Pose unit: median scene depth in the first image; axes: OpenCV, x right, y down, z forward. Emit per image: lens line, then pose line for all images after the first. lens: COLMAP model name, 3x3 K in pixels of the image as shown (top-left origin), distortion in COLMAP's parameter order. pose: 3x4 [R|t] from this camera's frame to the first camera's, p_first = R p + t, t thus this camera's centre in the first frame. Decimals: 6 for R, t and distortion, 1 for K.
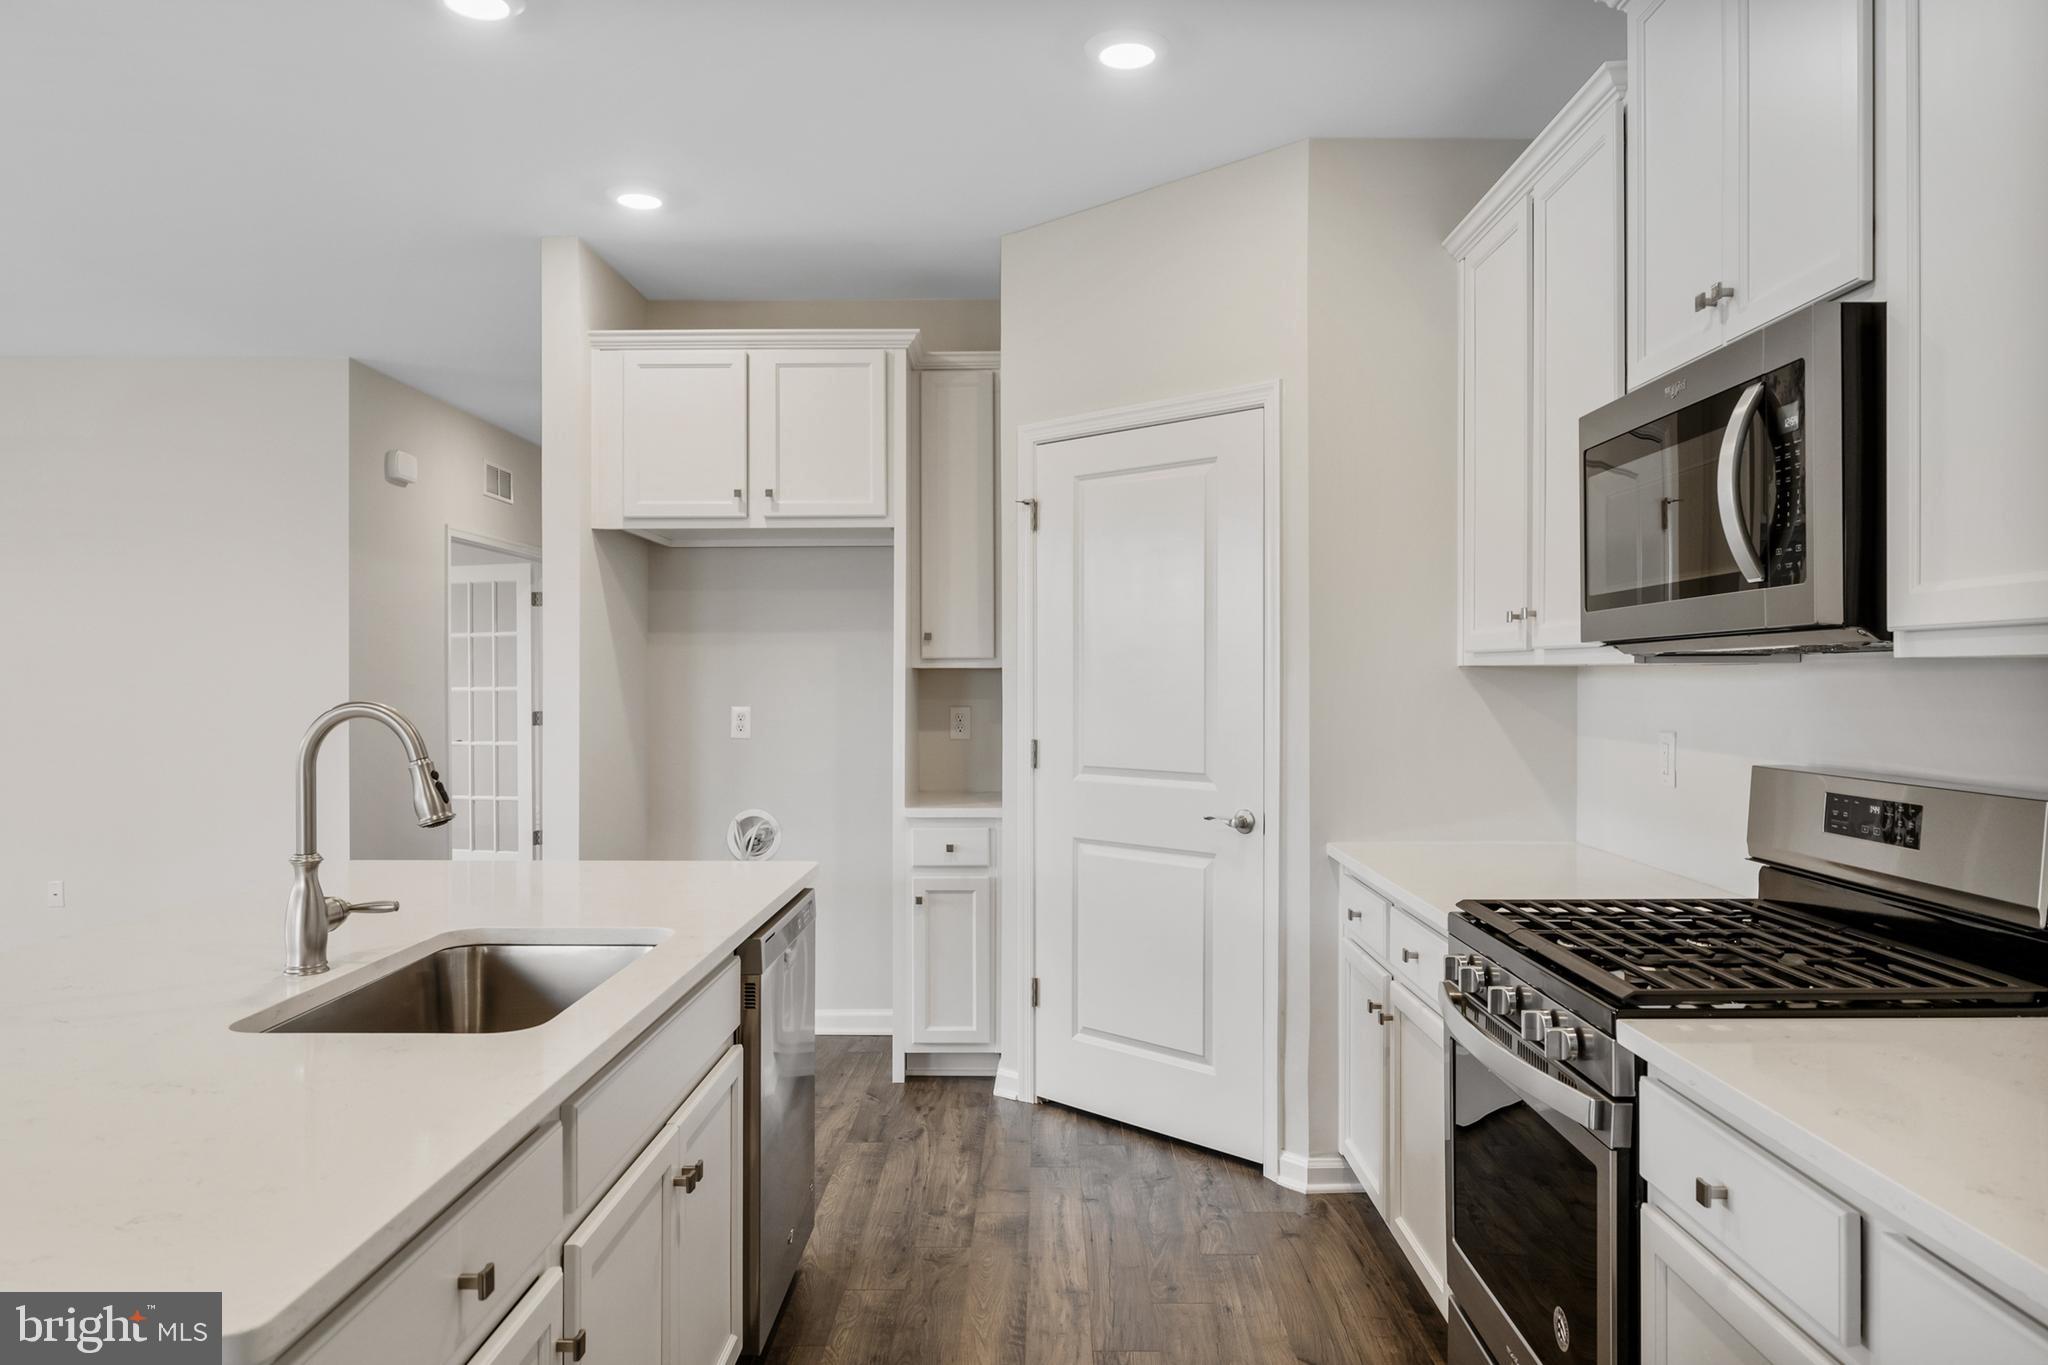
lens RADIAL K [[1420.5, 0, 1034.8], [0, 1420.5, 684.3], [0, 0, 1]] dist [0.047847, 0.000188]
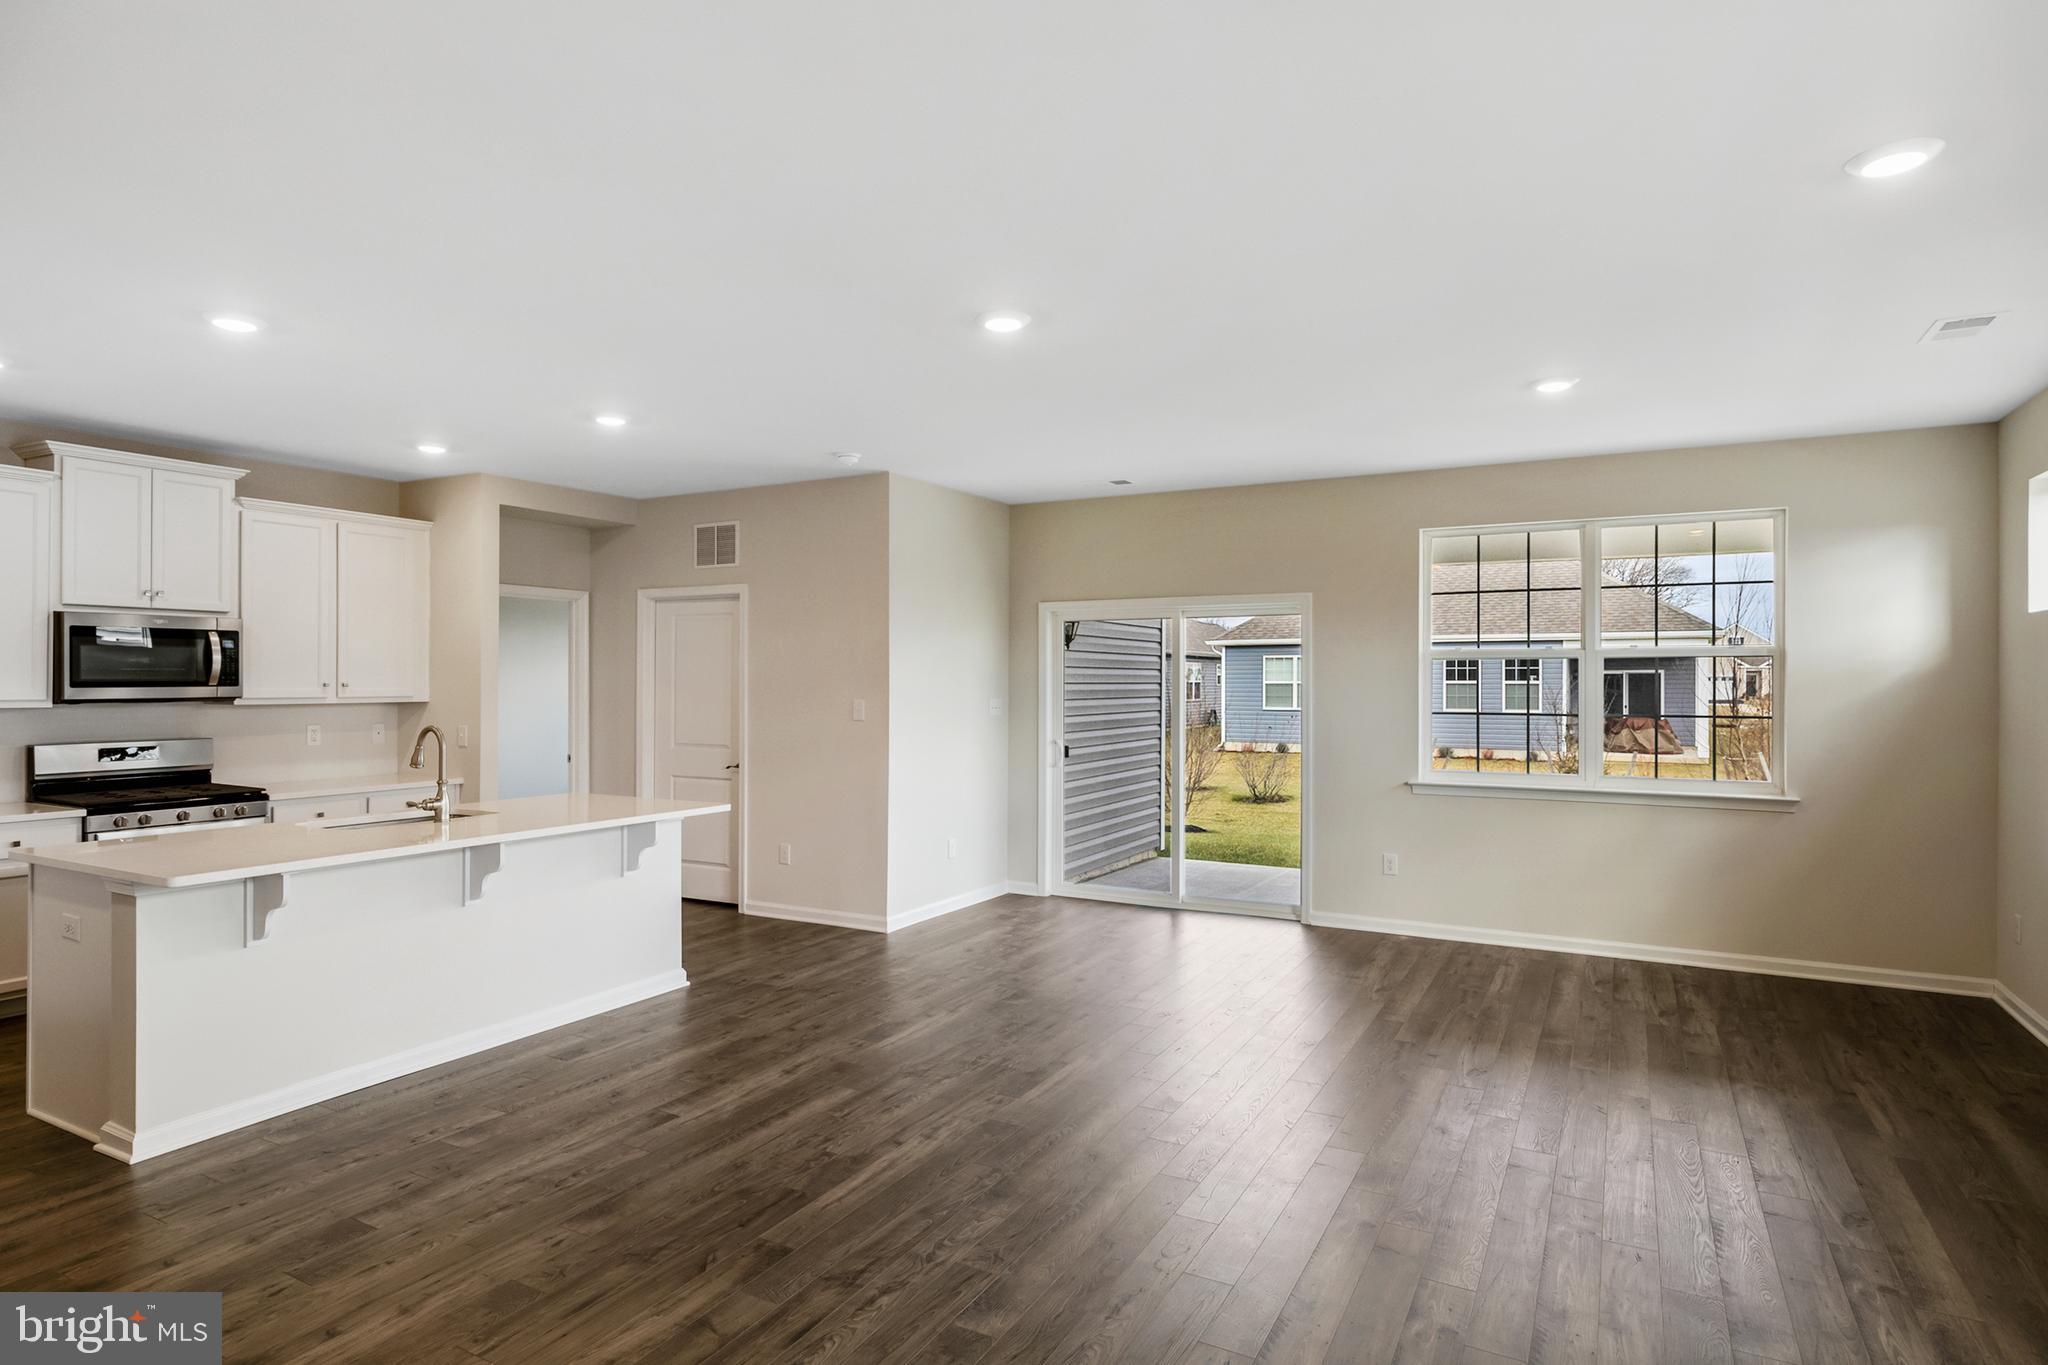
lens RADIAL K [[1082.6, 0, 1030.9], [0, 1082.6, 680.8], [0, 0, 1]] dist [-0.001943, -0.001482]
pose [[-0.890848, 0.002257, 0.454296, -1.461237], [0.002954, 0.999995, 0.000826, -0.042603], [-0.454292, 0.002078, -0.890850, 1.389739]]
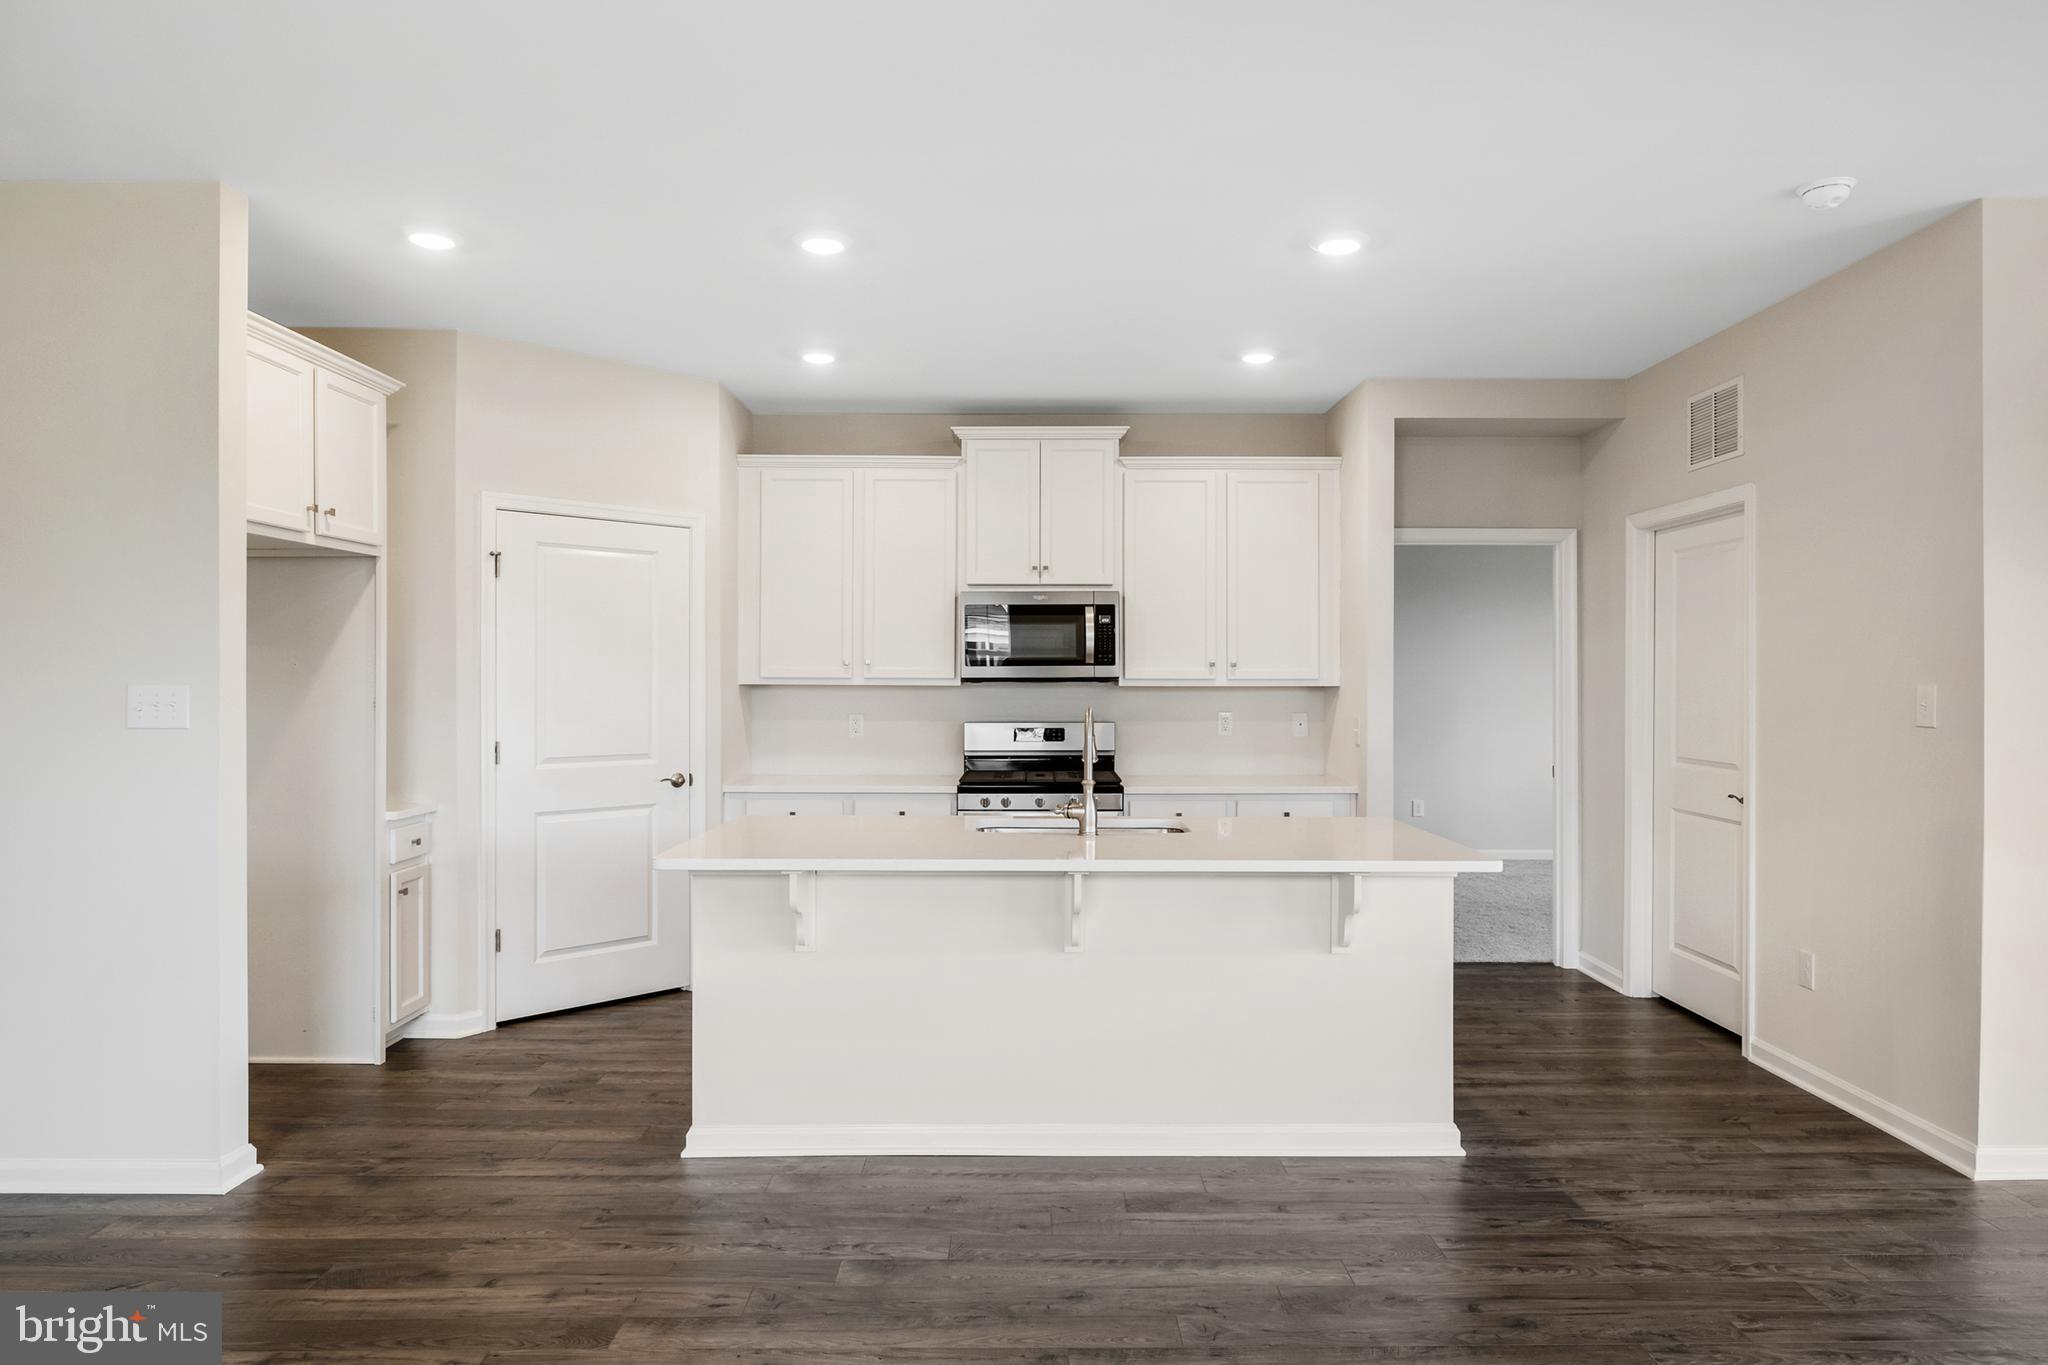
lens RADIAL K [[1269.4, 0, 1039.3], [0, 1269.4, 679.0], [0, 0, 1]] dist [-0.007121, 0.002449]
pose [[-0.038119, 0.002112, 0.999271, -1.395049], [0.003274, 0.999993, -0.001989, -0.015842], [-0.999268, 0.003196, -0.038125, 0.679990]]
